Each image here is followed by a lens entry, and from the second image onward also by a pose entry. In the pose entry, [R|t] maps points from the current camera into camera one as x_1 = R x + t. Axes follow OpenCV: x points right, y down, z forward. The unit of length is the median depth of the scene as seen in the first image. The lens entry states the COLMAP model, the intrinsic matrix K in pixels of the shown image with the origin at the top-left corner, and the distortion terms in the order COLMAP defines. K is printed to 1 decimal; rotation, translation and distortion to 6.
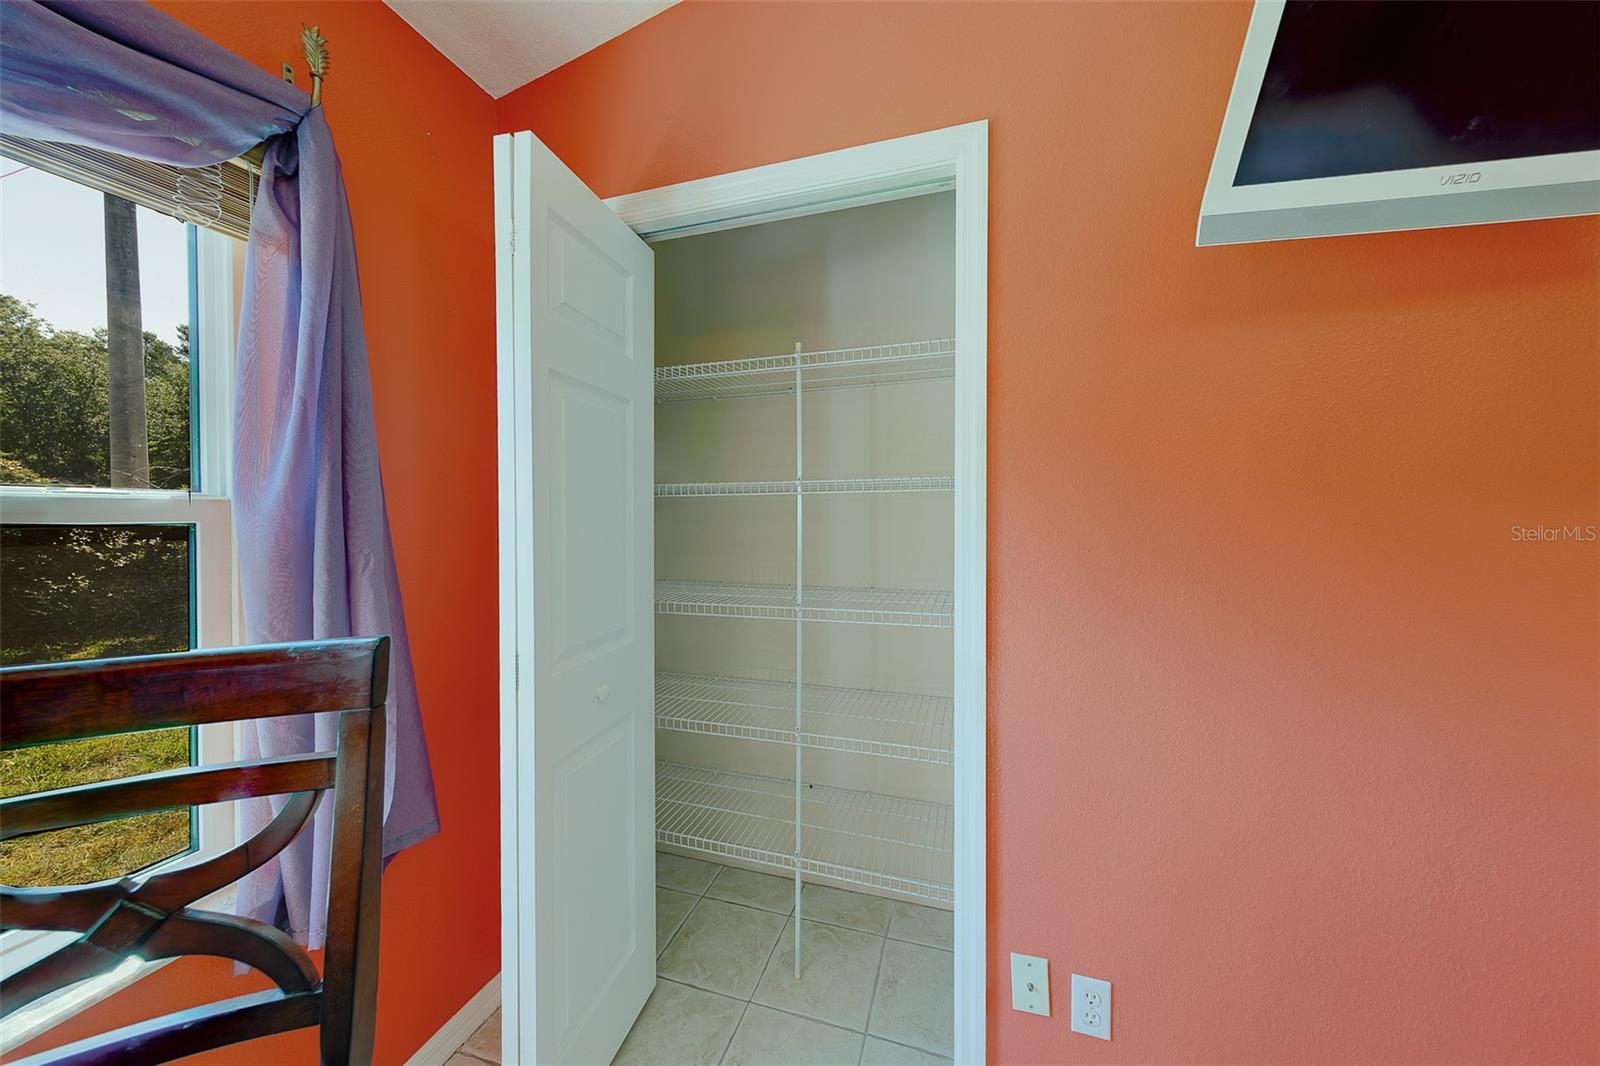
lens RADIAL K [[532.5, 0, 813.6], [0, 532.5, 528.0], [0, 0, 1]] dist [0.011639, 0.000017]
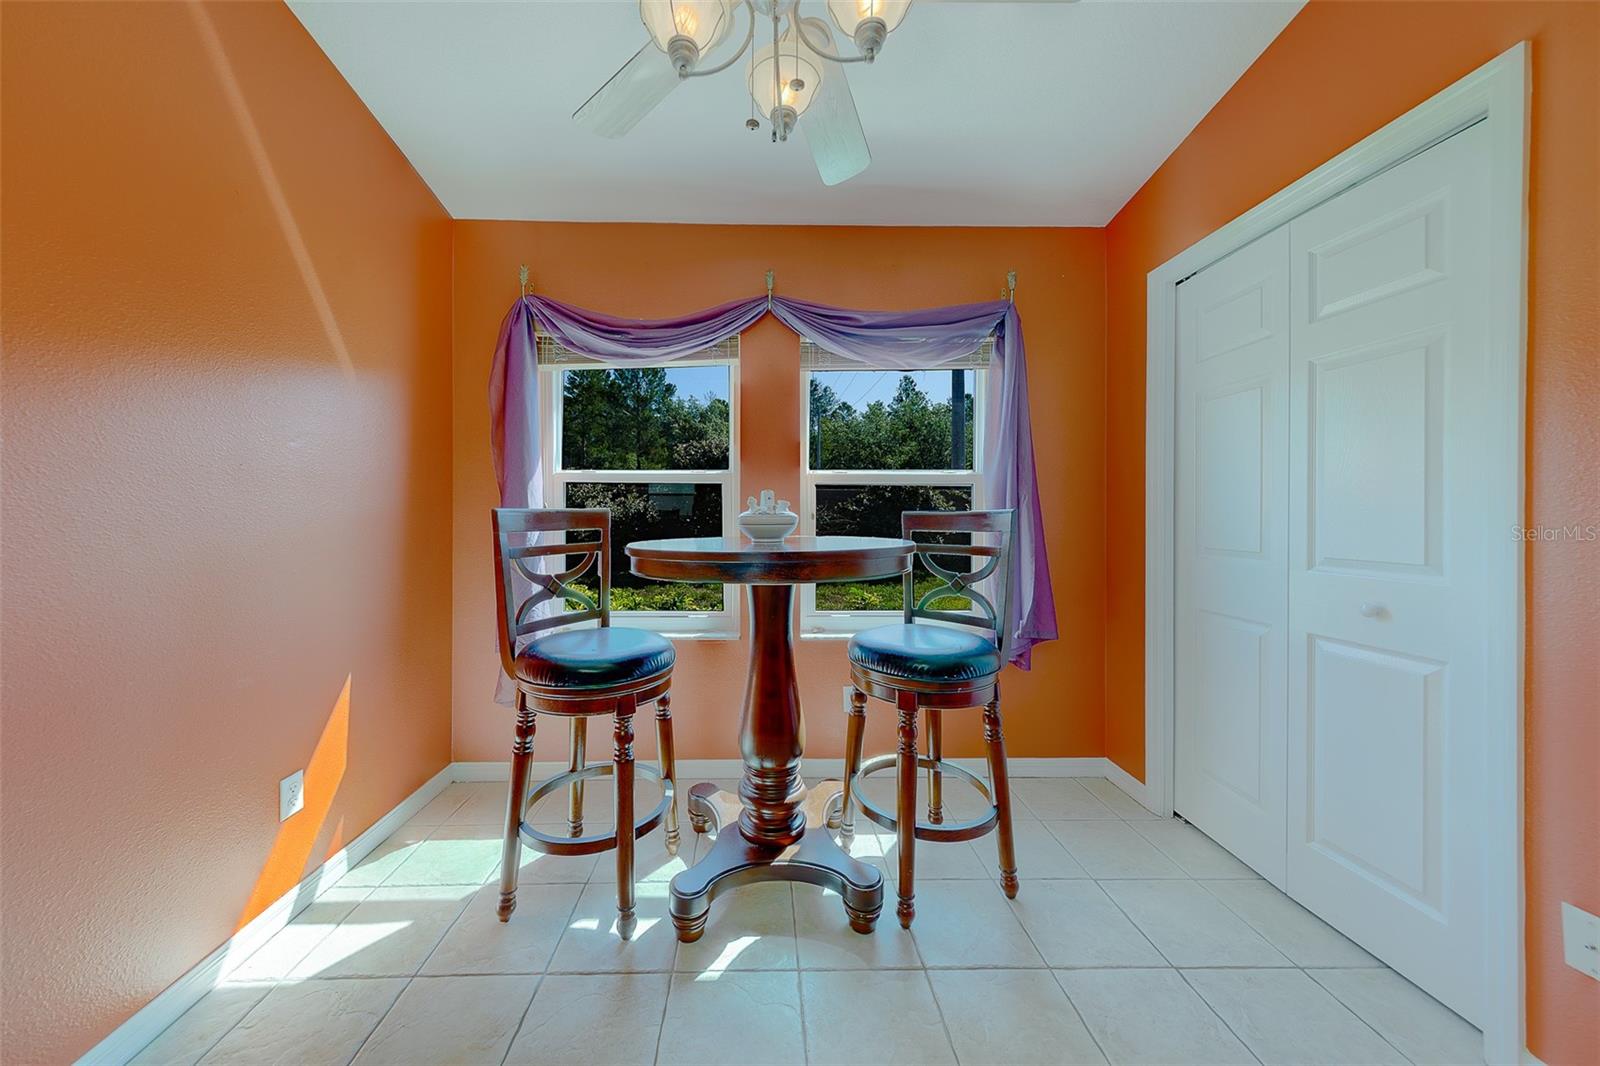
lens RADIAL K [[514.2, 0, 792.3], [0, 514.2, 514.3], [0, 0, 1]] dist [0.000487, 0.000027]
pose [[0.351084, 0.005195, -0.936330, 0.869591], [-0.017084, 0.999854, -0.000859, 0.161890], [0.936188, 0.016298, 0.351122, -0.682321]]
